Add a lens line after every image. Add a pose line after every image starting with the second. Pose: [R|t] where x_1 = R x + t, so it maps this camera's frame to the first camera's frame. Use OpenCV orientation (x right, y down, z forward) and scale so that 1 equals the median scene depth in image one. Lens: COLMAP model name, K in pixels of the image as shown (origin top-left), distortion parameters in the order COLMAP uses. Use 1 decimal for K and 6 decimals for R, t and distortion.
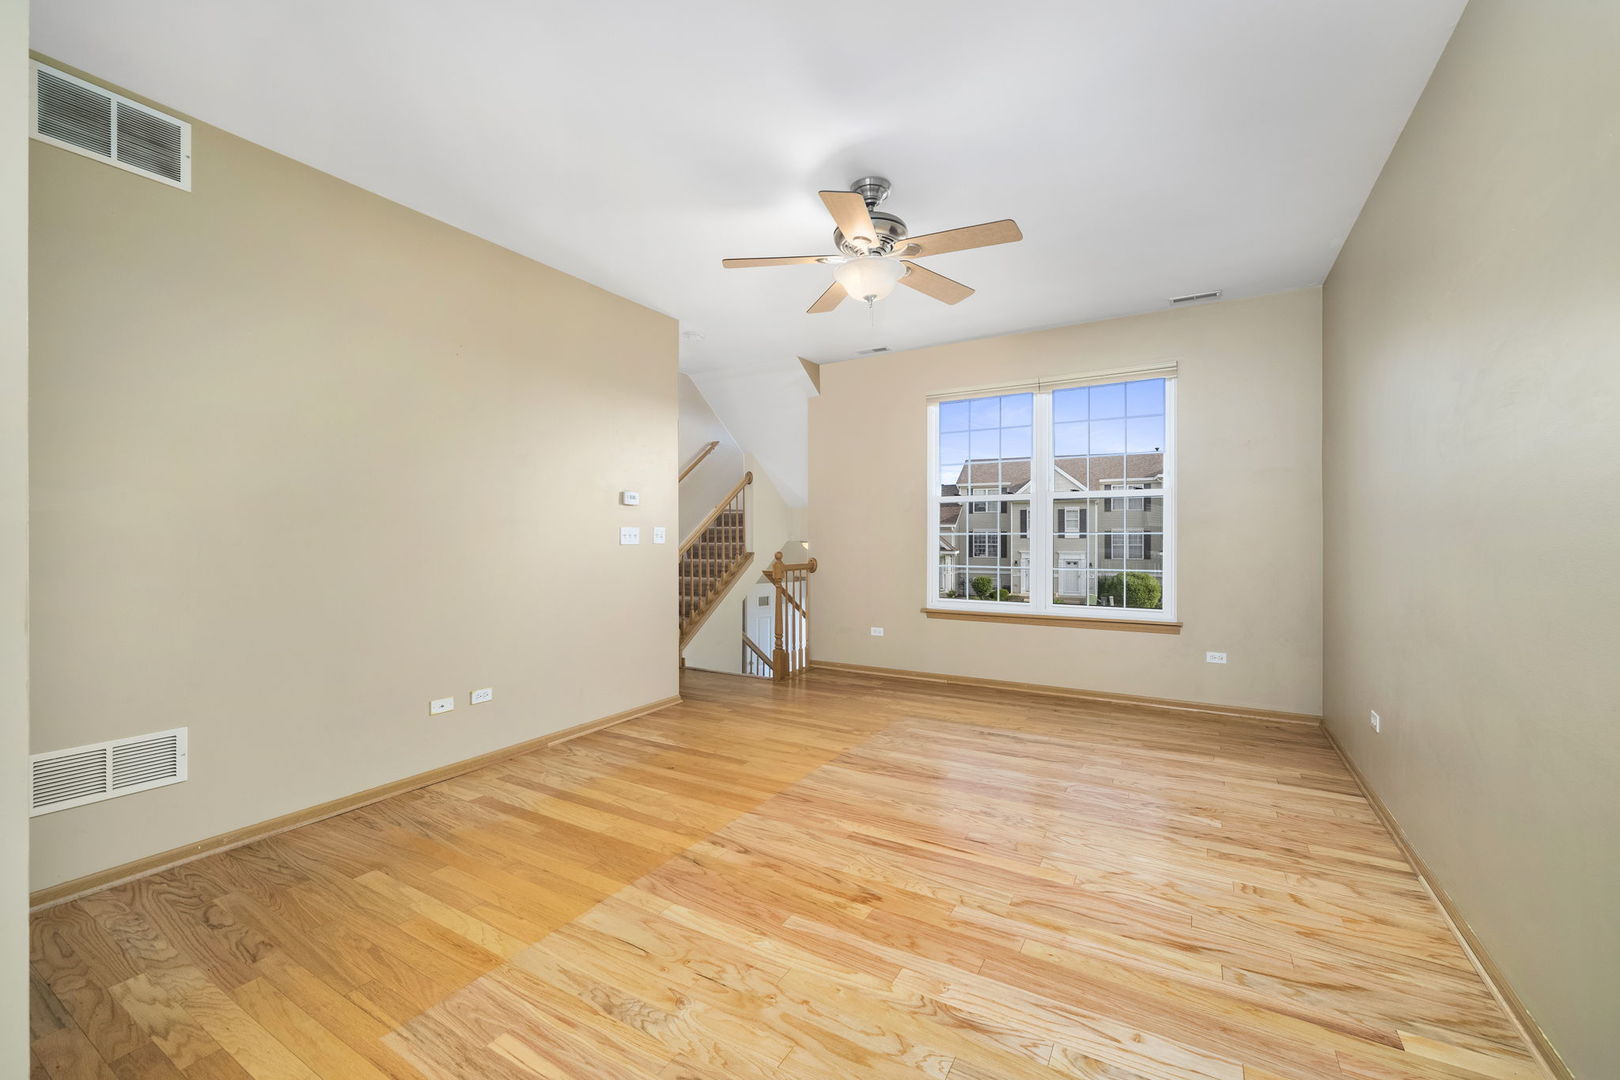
lens RADIAL K [[652.3, 0, 805.6], [0, 652.3, 536.9], [0, 0, 1]] dist [-0.004556, 0.000653]
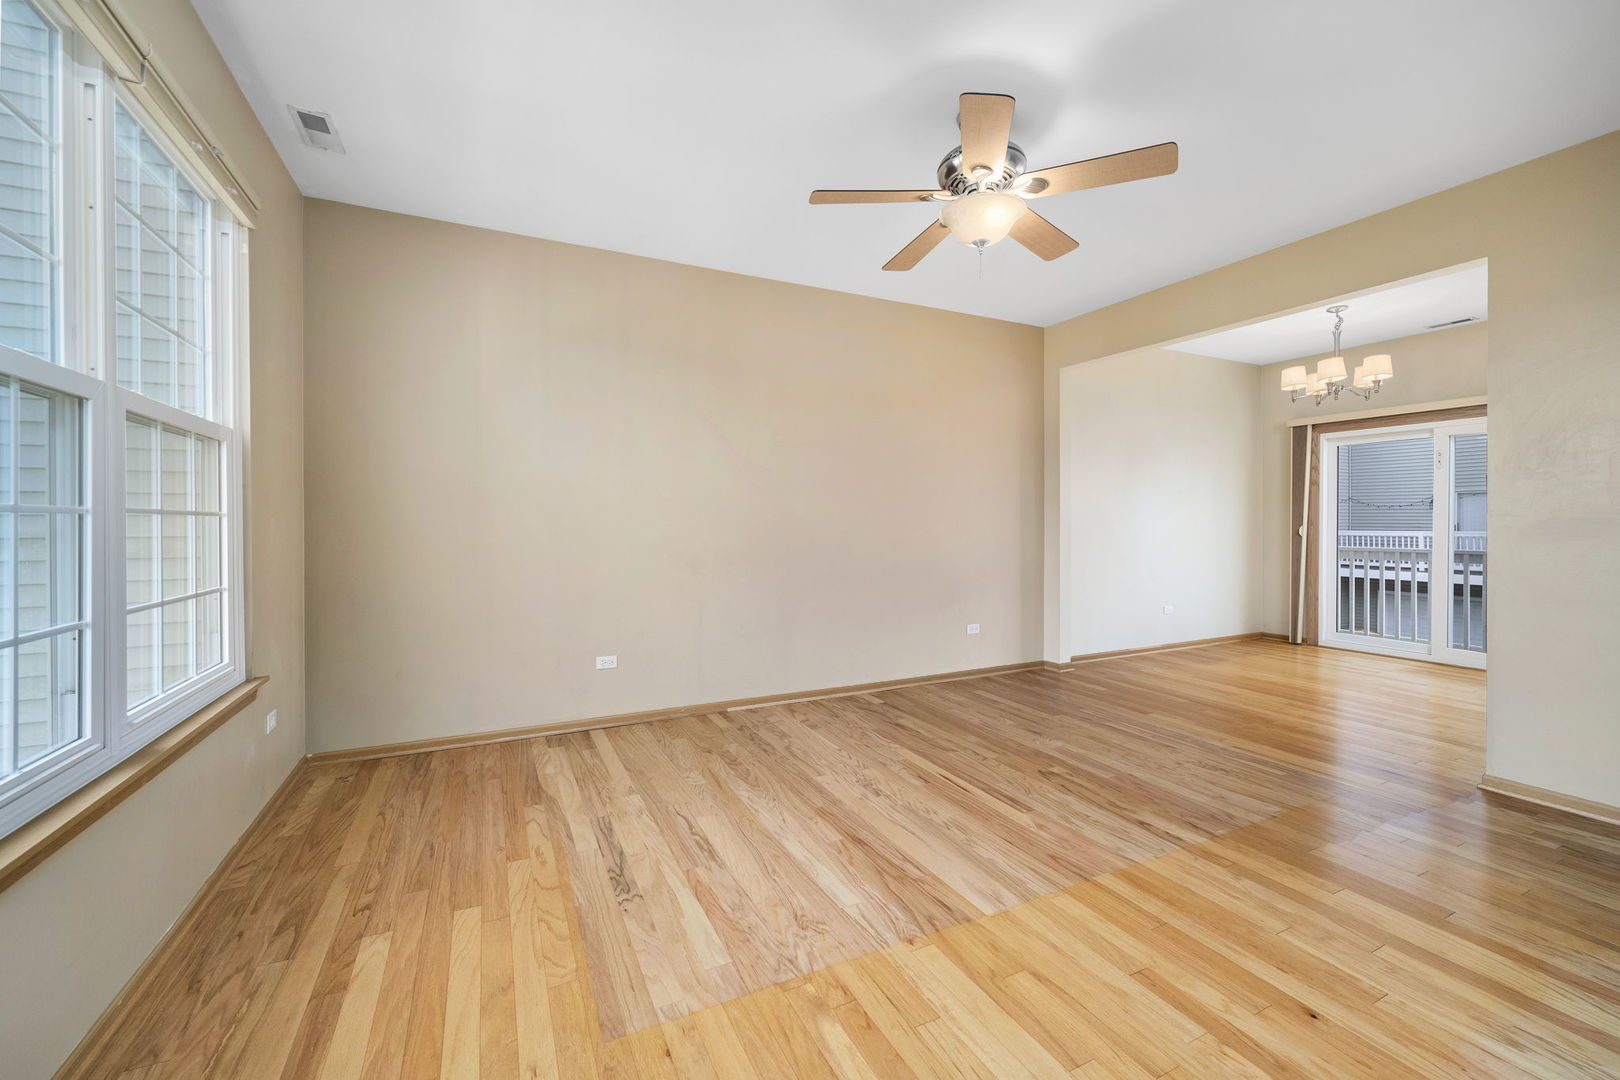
lens RADIAL K [[652.3, 0, 809.3], [0, 652.3, 532.3], [0, 0, 1]] dist [-0.004556, 0.000653]
pose [[-0.841948, -0.004821, 0.539537, -0.185292], [0.000545, 0.999952, 0.009786, 0.008414], [-0.539559, 0.008533, -0.841905, 1.968791]]
